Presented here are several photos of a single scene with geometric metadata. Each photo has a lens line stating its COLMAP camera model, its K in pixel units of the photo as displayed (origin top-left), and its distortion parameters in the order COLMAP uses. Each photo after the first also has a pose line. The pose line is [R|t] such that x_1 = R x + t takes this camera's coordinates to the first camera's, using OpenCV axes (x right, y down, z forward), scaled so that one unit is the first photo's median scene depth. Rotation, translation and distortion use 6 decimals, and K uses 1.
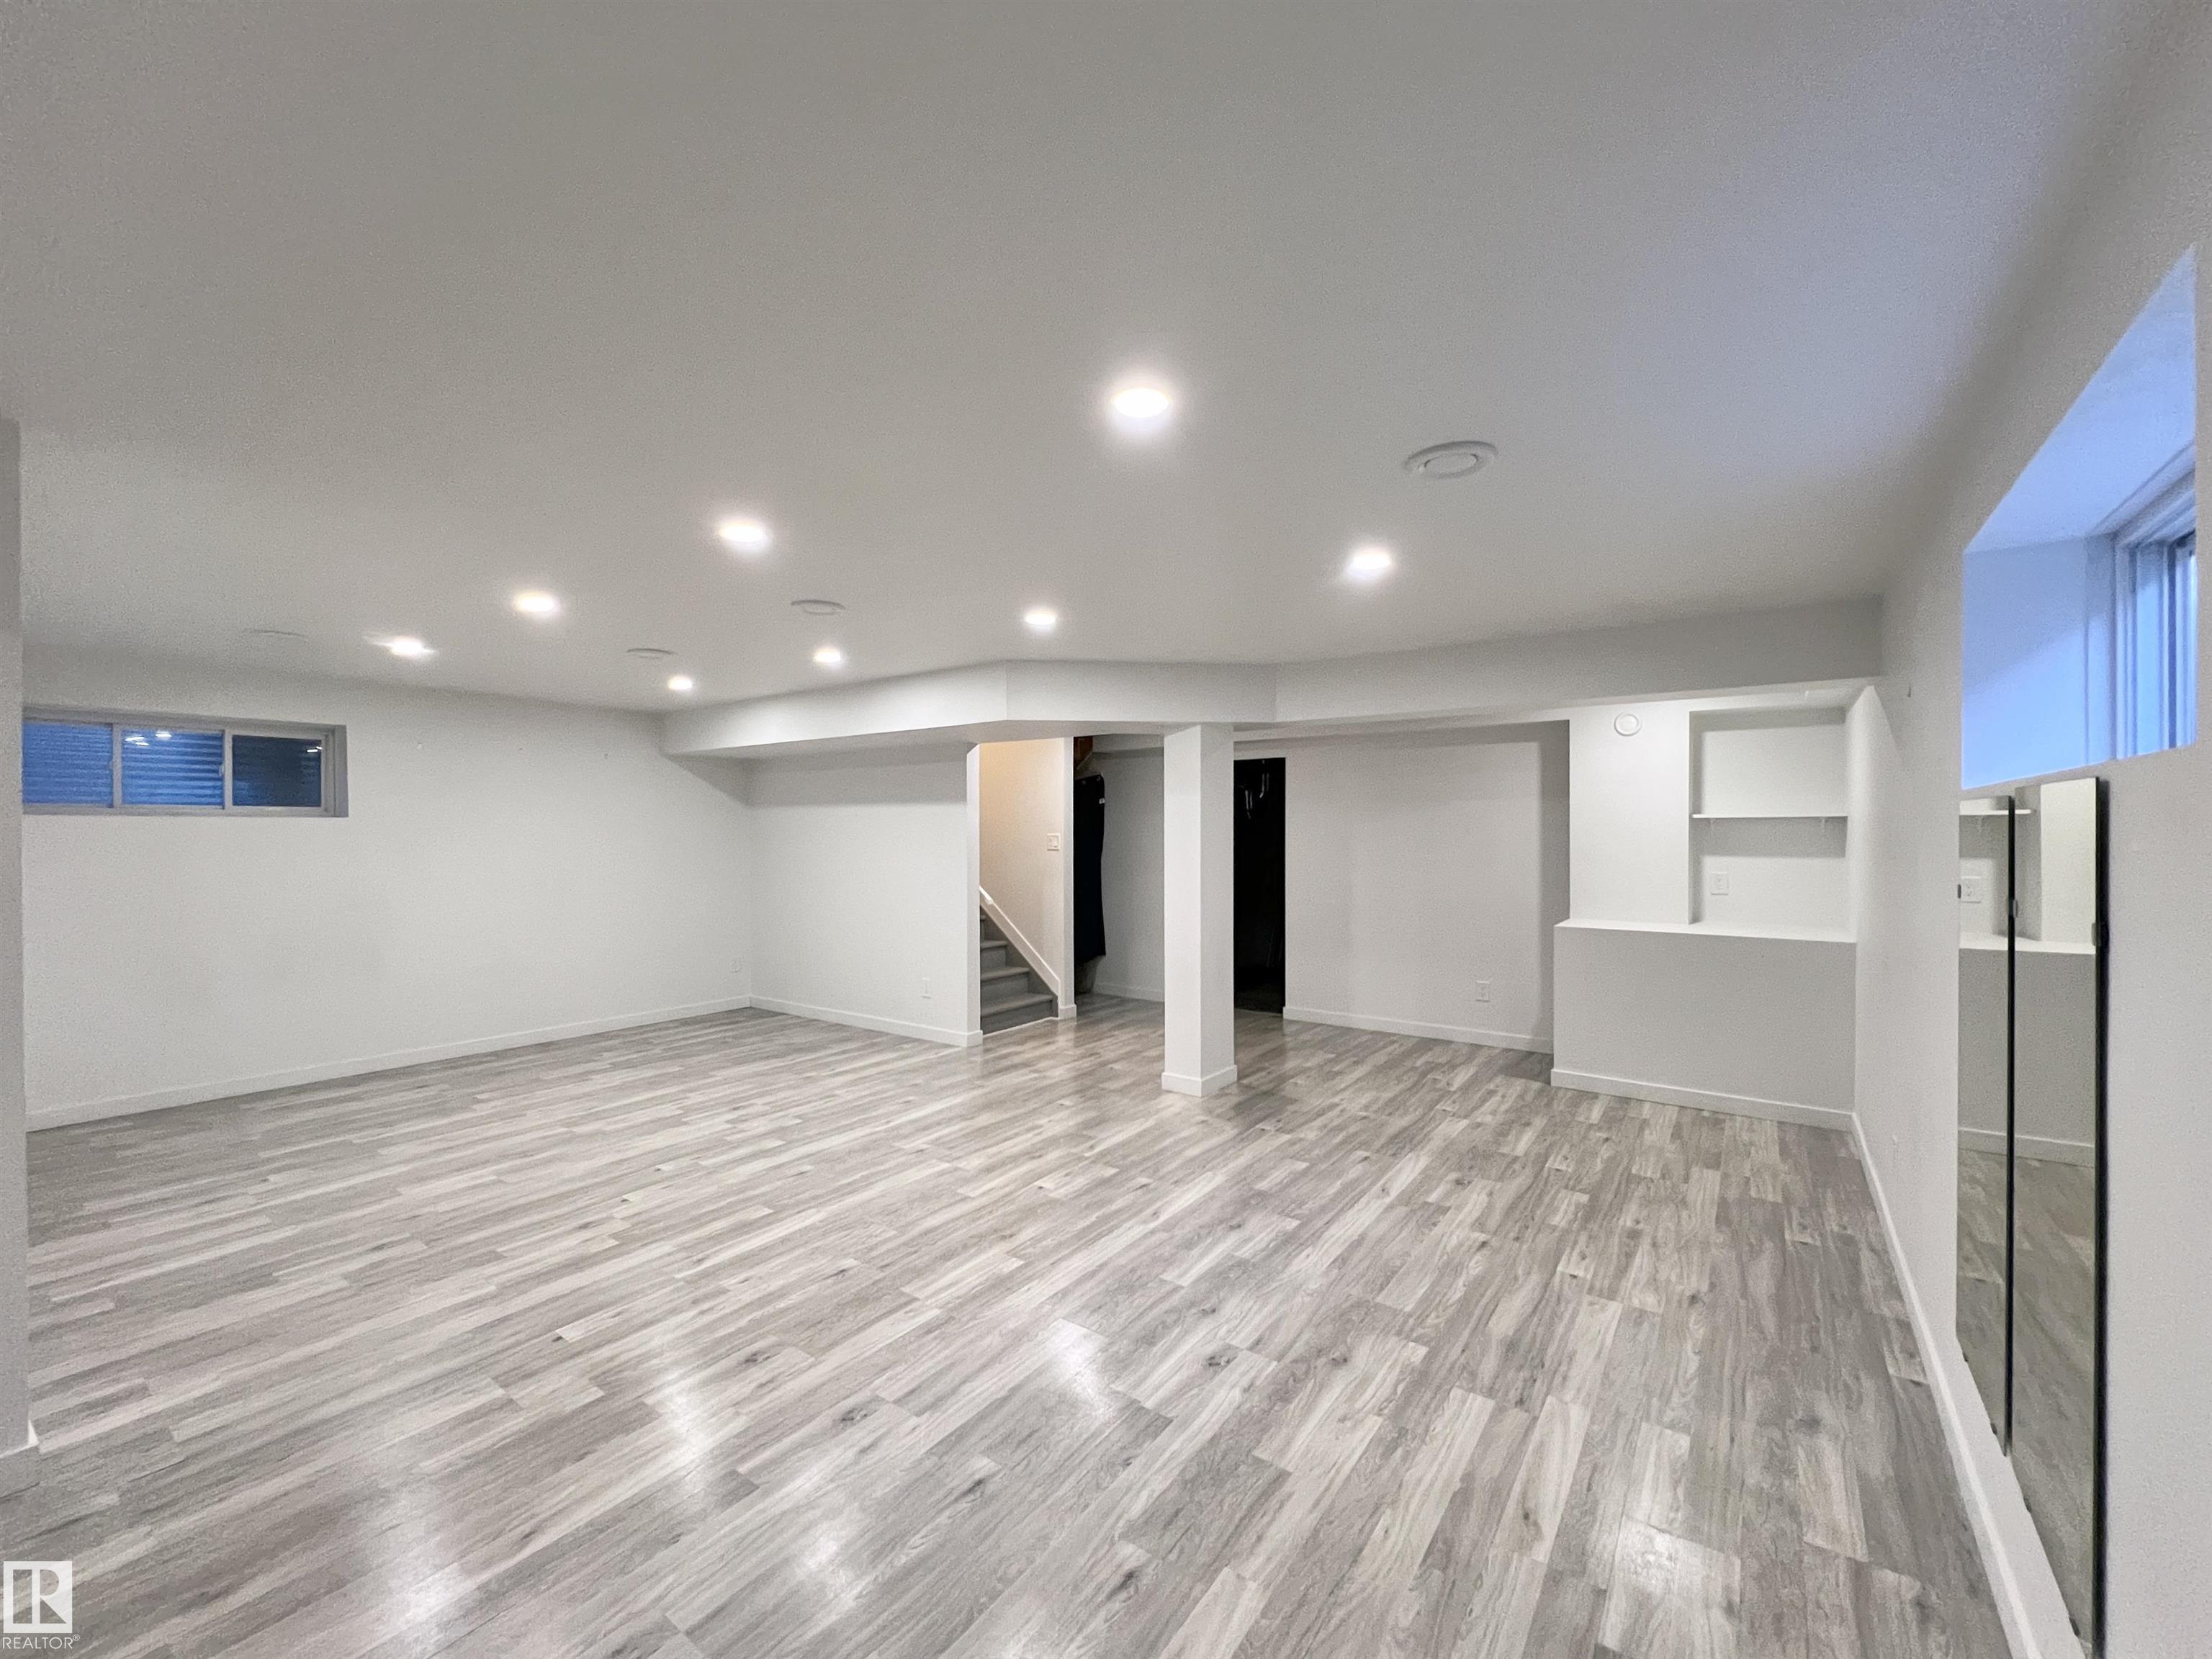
lens RADIAL K [[900.6, 0, 1106.5], [0, 900.6, 833.2], [0, 0, 1]] dist [-0.004957, 0.002853]
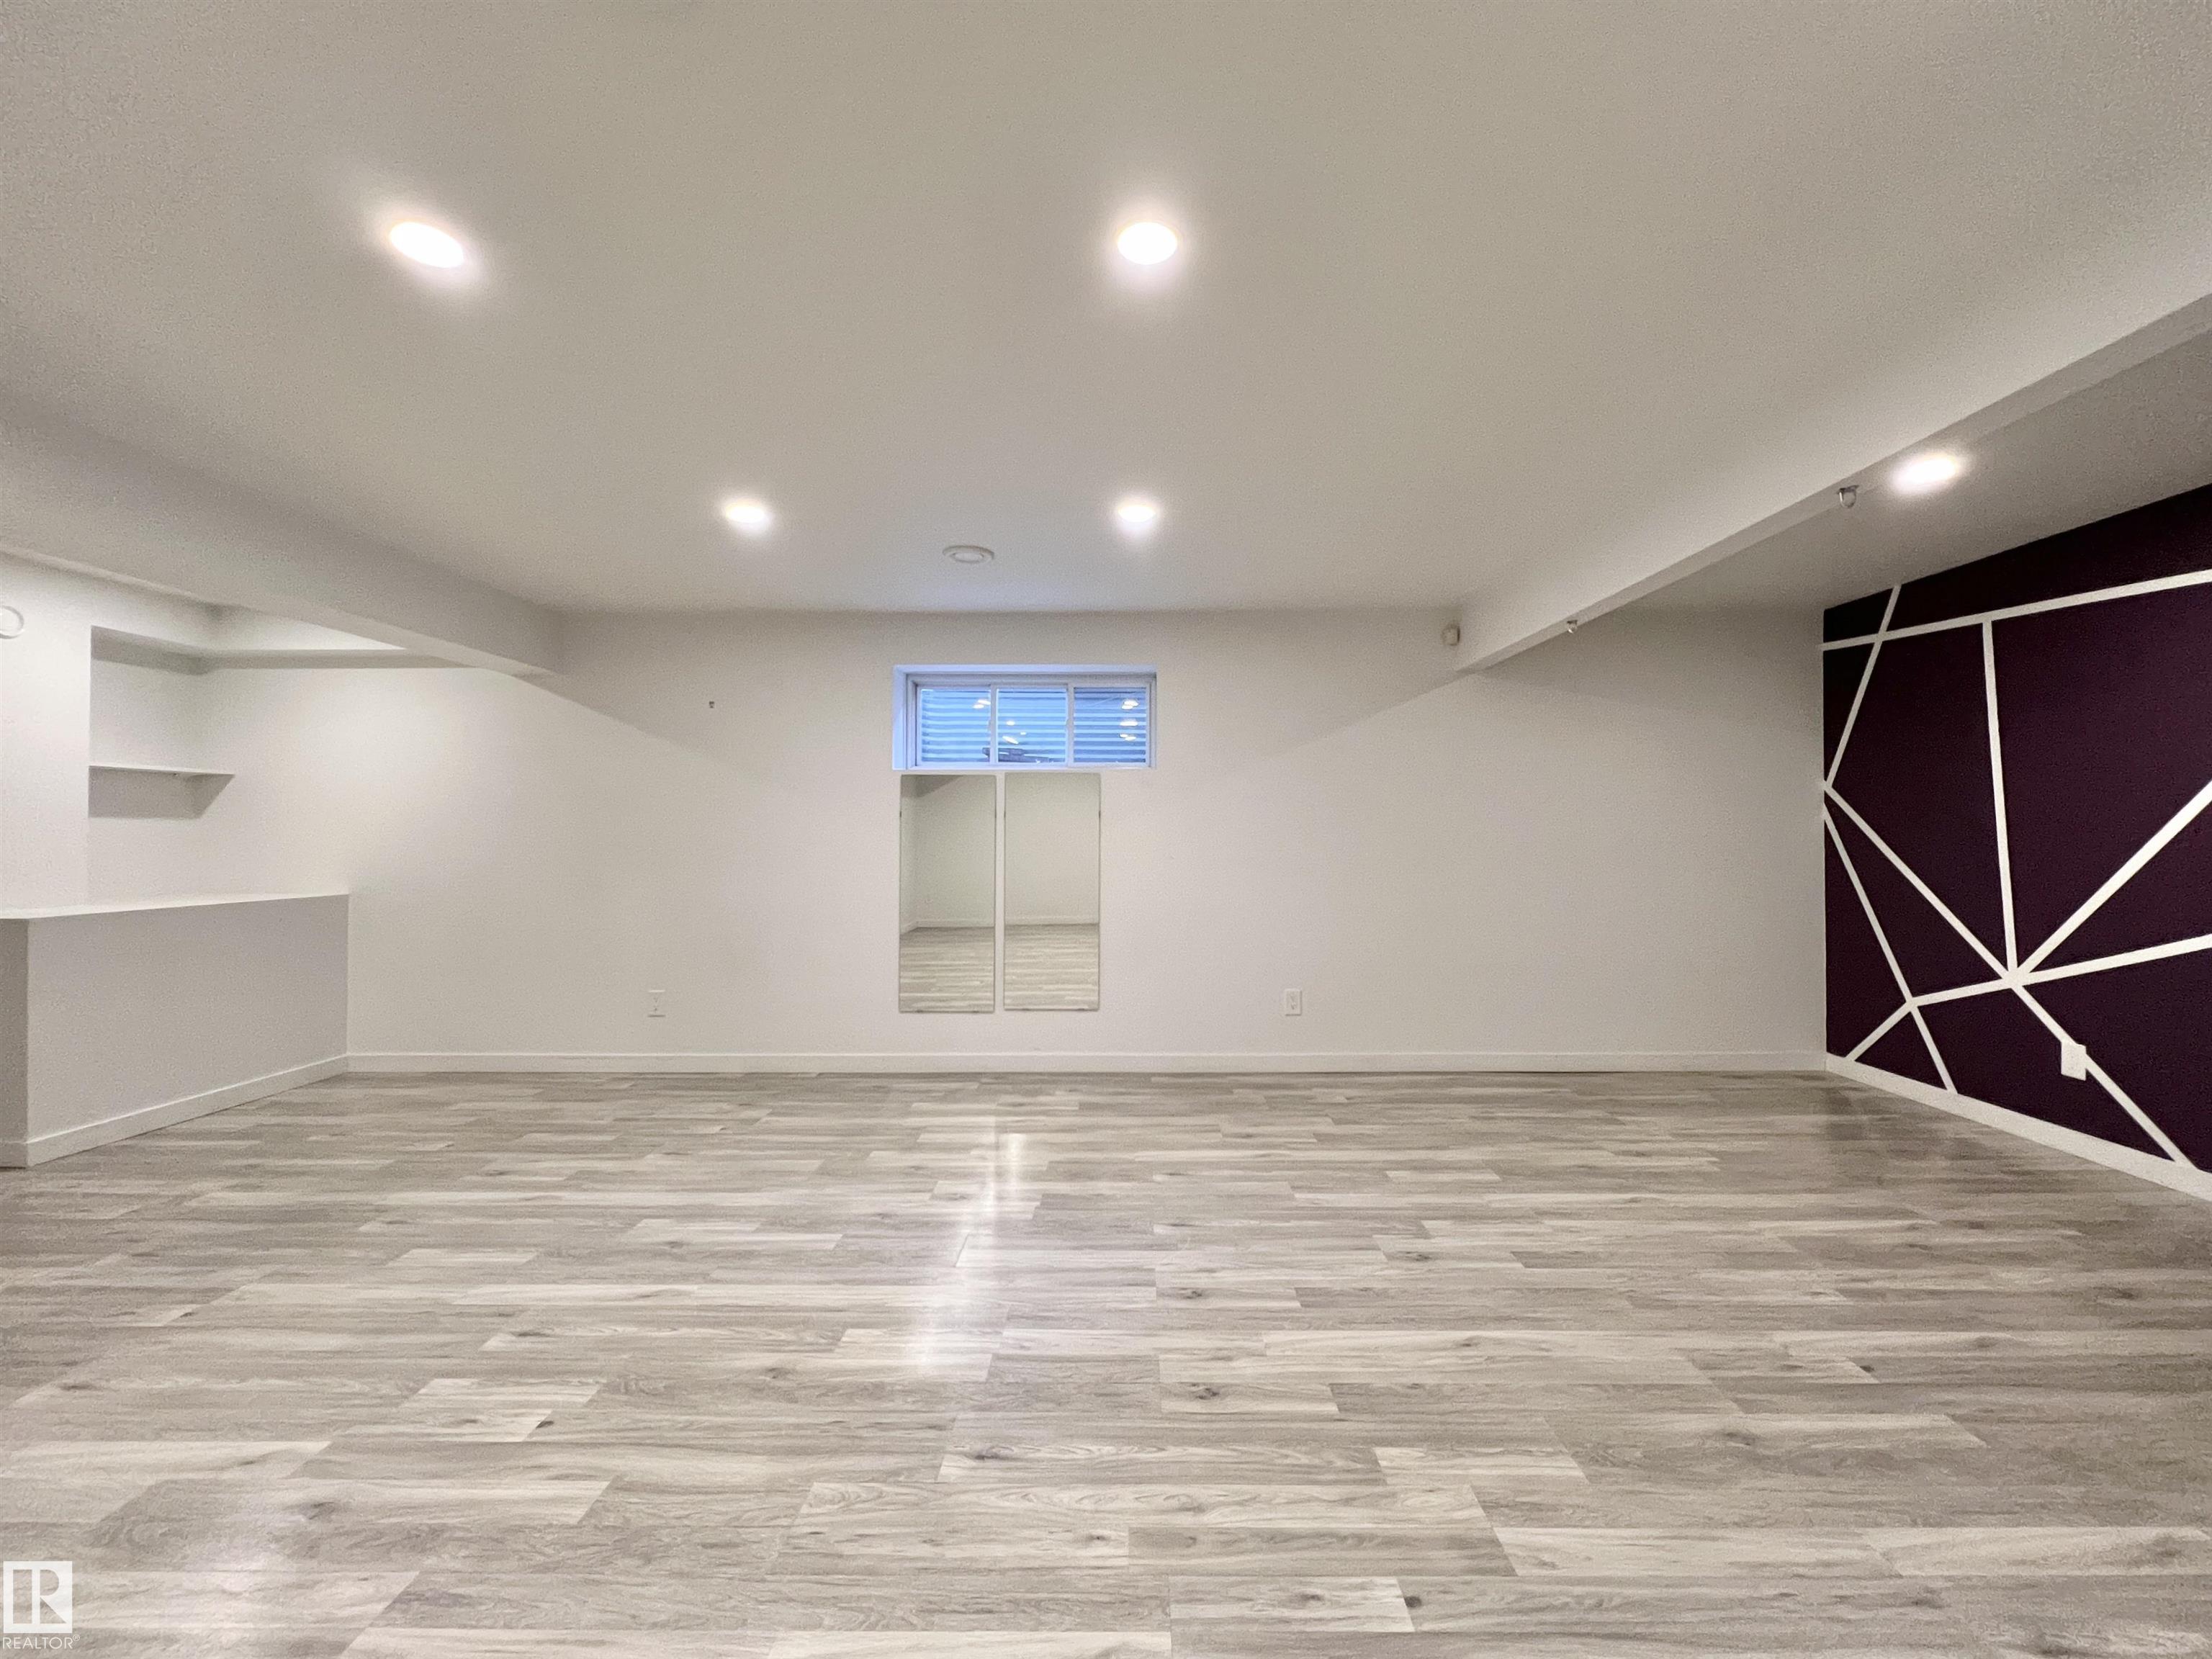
lens RADIAL K [[900.6, 0, 1107.8], [0, 900.6, 829.1], [0, 0, 1]] dist [-0.004957, 0.002853]
pose [[-0.573408, 0.007160, 0.819239, -0.758559], [0.003648, 0.999974, -0.006186, 0.070911], [-0.819262, -0.000559, -0.573419, 1.163619]]
